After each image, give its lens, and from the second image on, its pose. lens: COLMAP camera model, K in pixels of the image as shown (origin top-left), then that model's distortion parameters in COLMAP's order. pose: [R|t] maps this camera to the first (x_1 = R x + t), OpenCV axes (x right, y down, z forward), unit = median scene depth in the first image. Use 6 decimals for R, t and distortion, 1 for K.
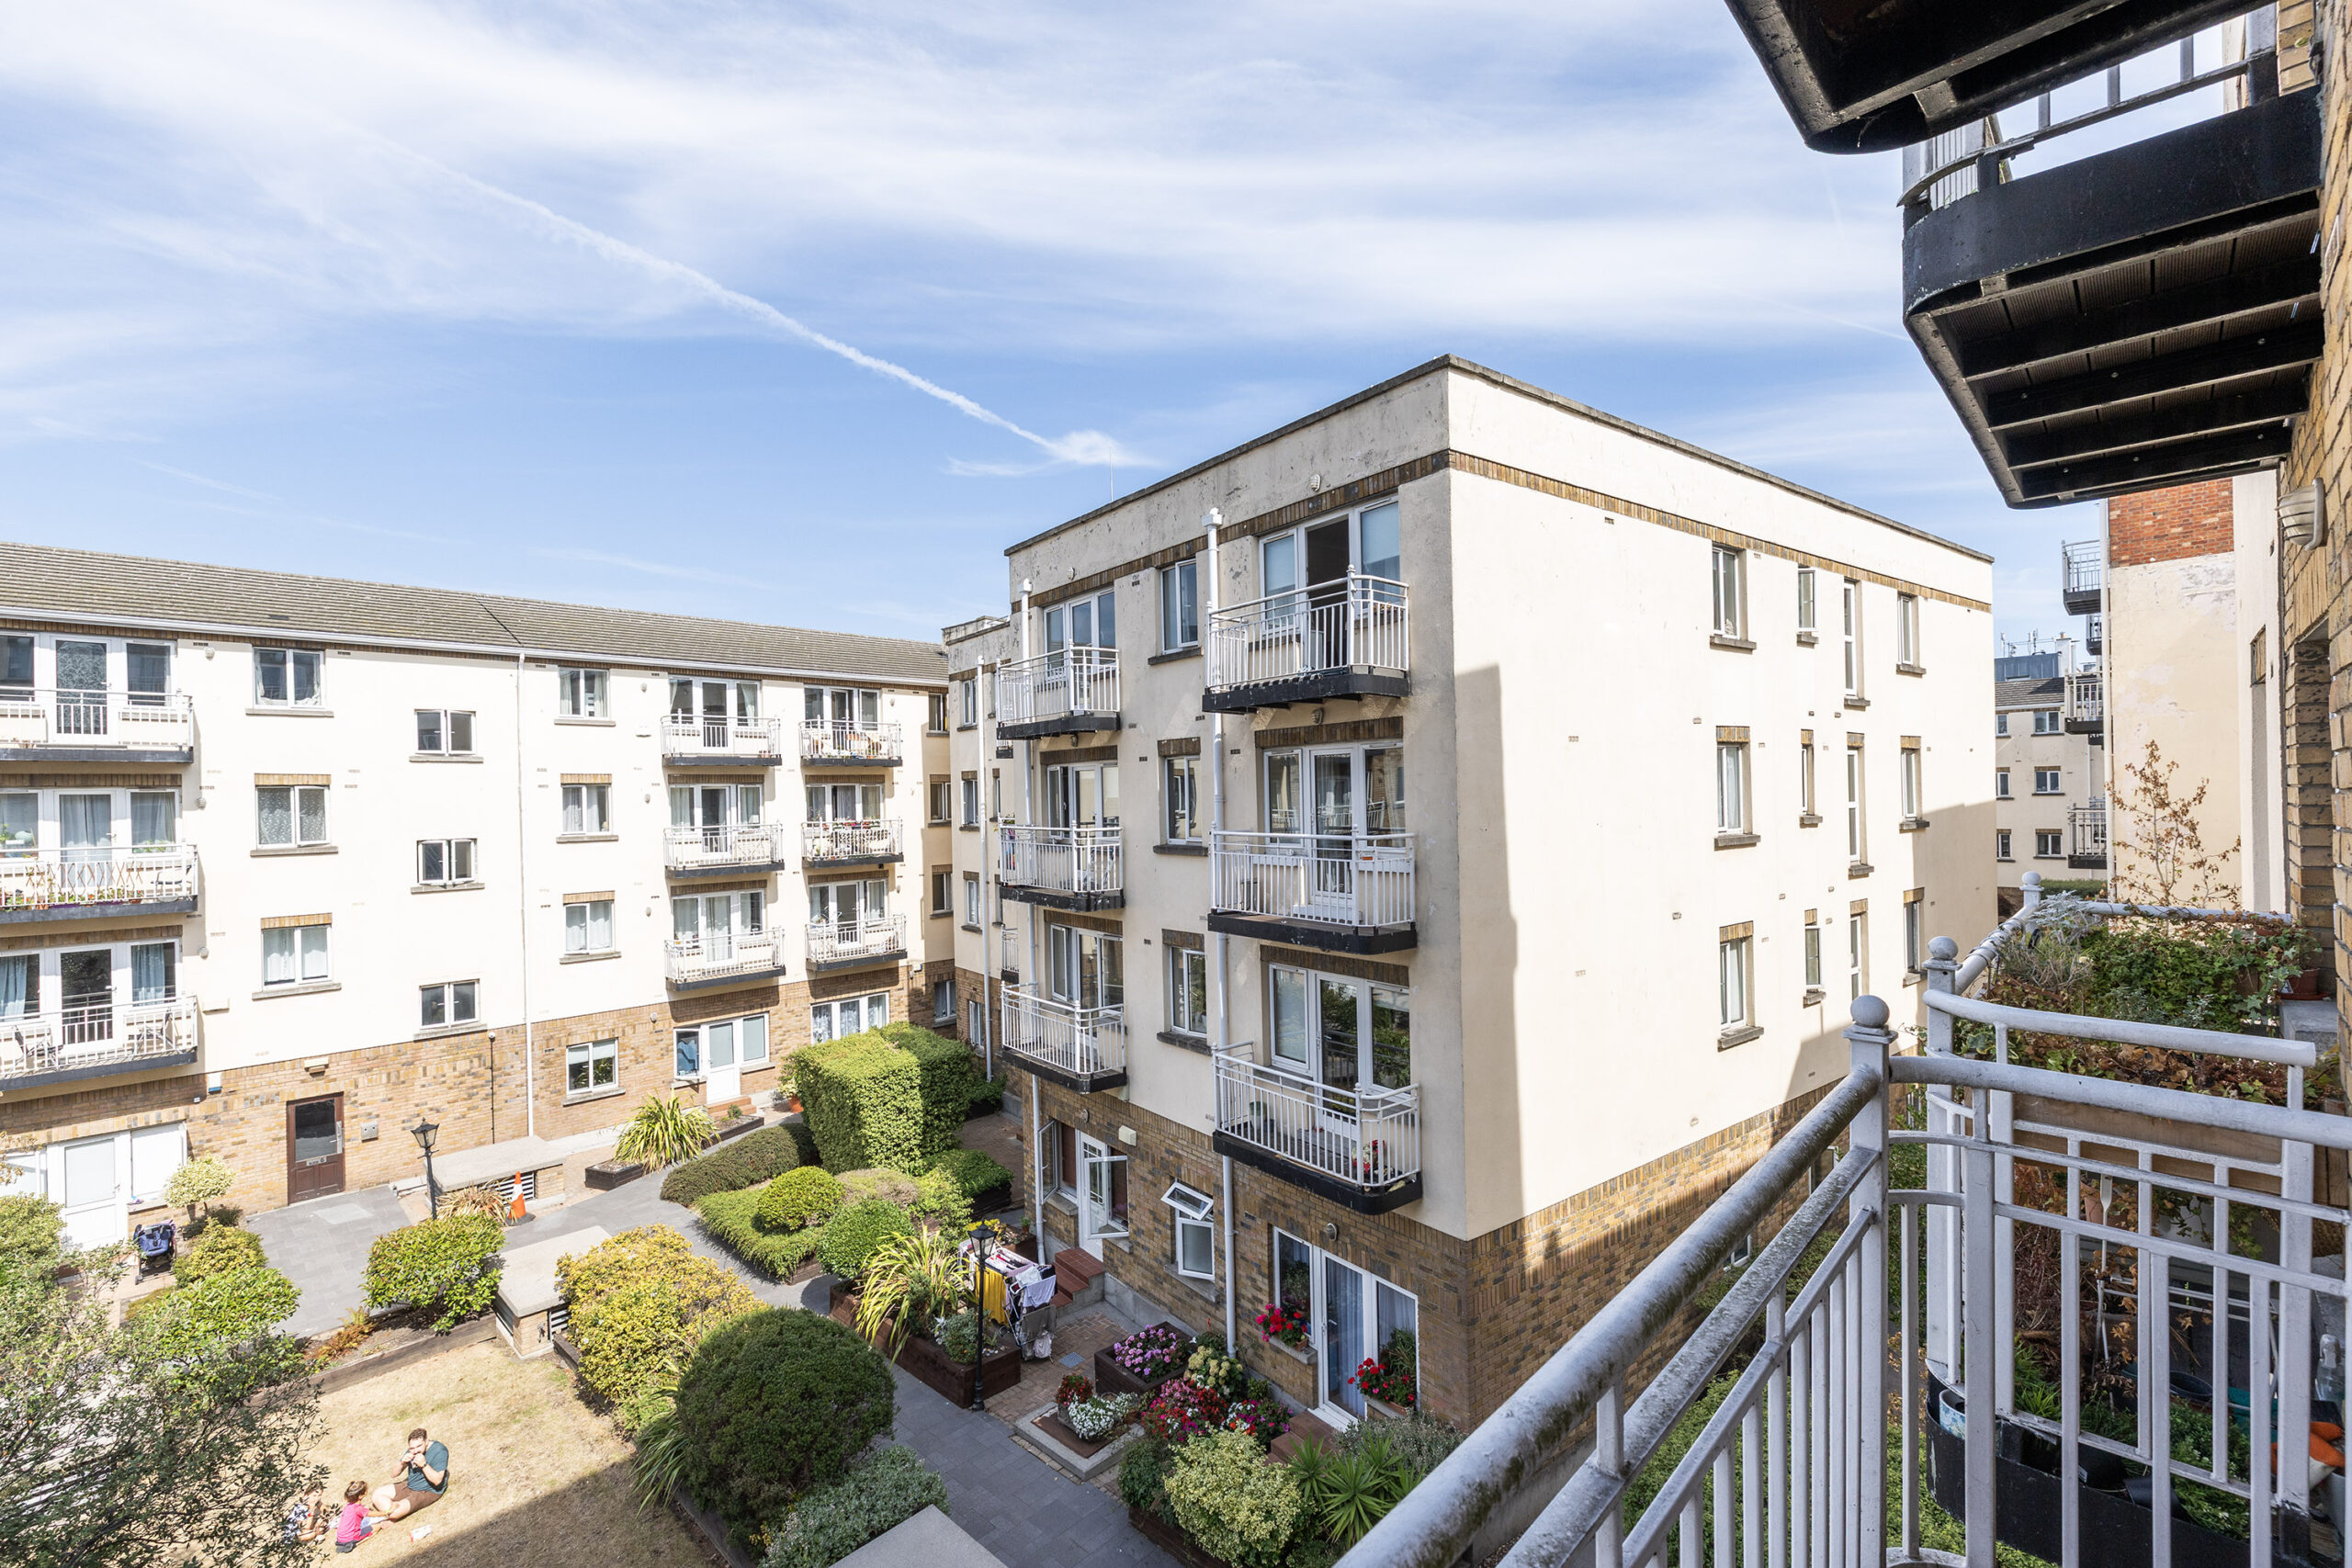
lens RADIAL K [[1013.5, 0, 1175.4], [0, 1013.5, 796.3], [0, 0, 1]] dist [-0.002344, 0.002092]
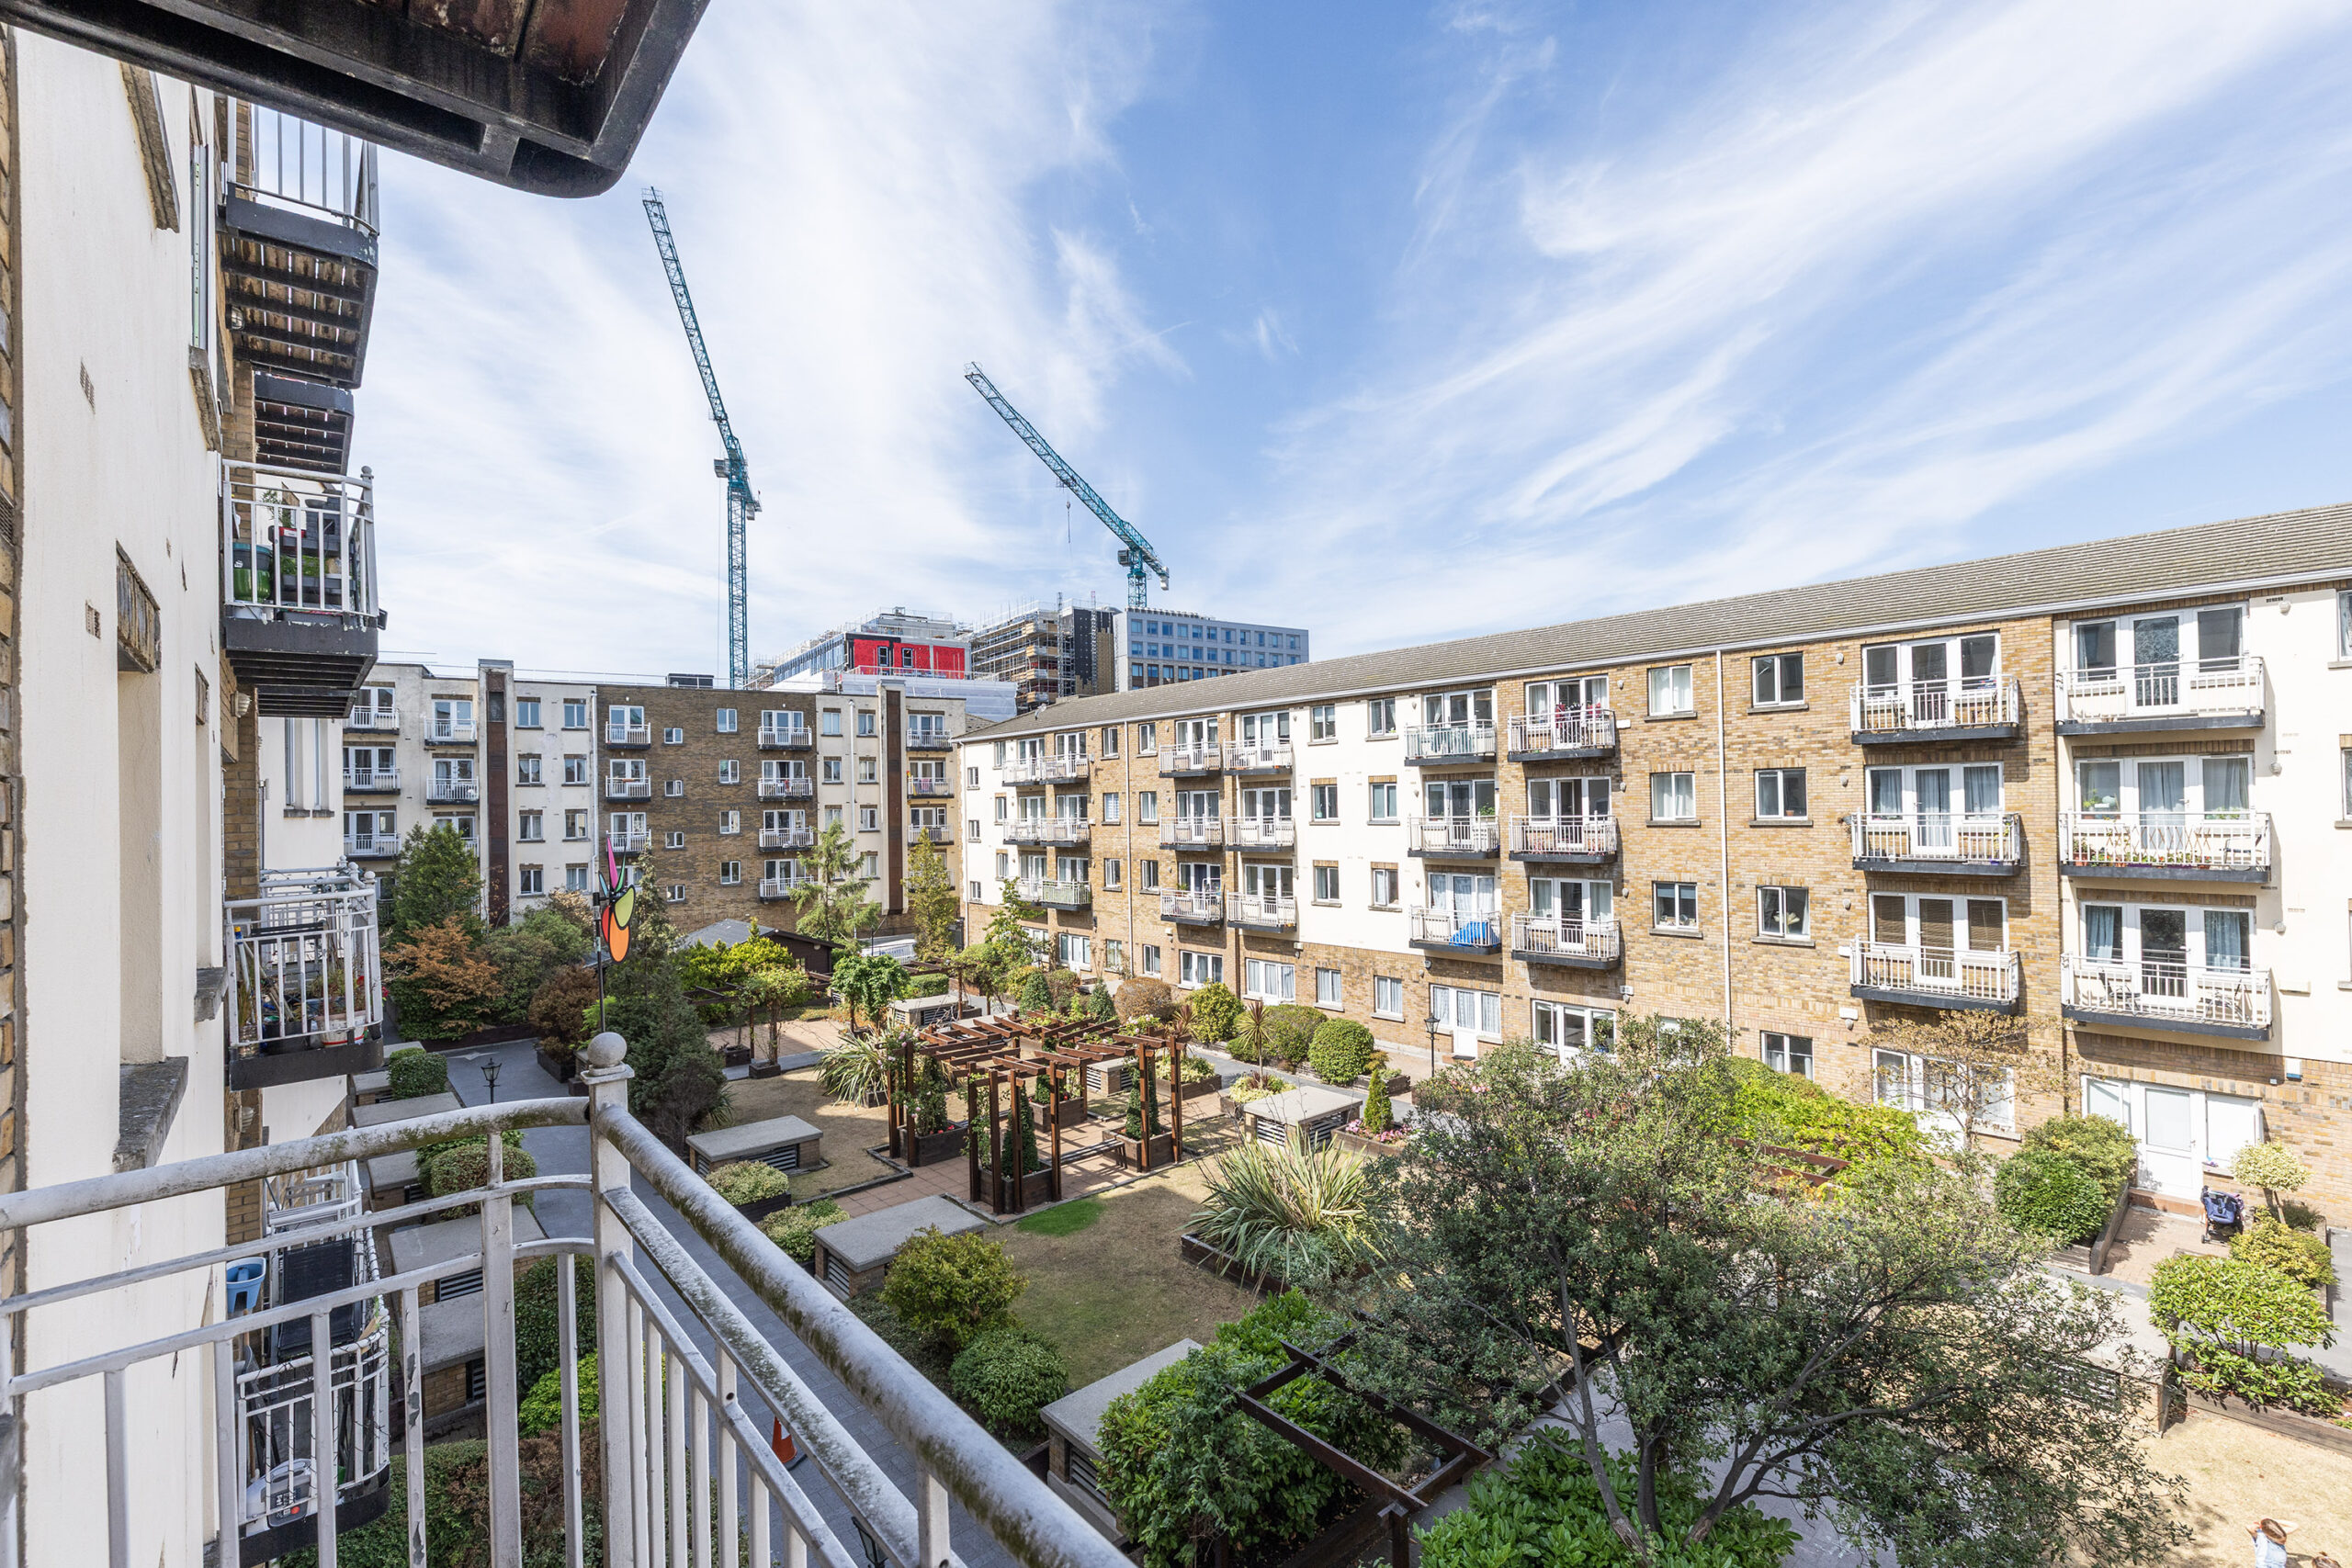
lens RADIAL K [[1013.5, 0, 1180.4], [0, 1013.5, 801.8], [0, 0, 1]] dist [-0.002344, 0.002092]
pose [[-0.096557, 0.020025, -0.995126, 0.076807], [0.021580, 0.999605, 0.018021, -0.001687], [0.995093, -0.019735, -0.096951, 0.082461]]
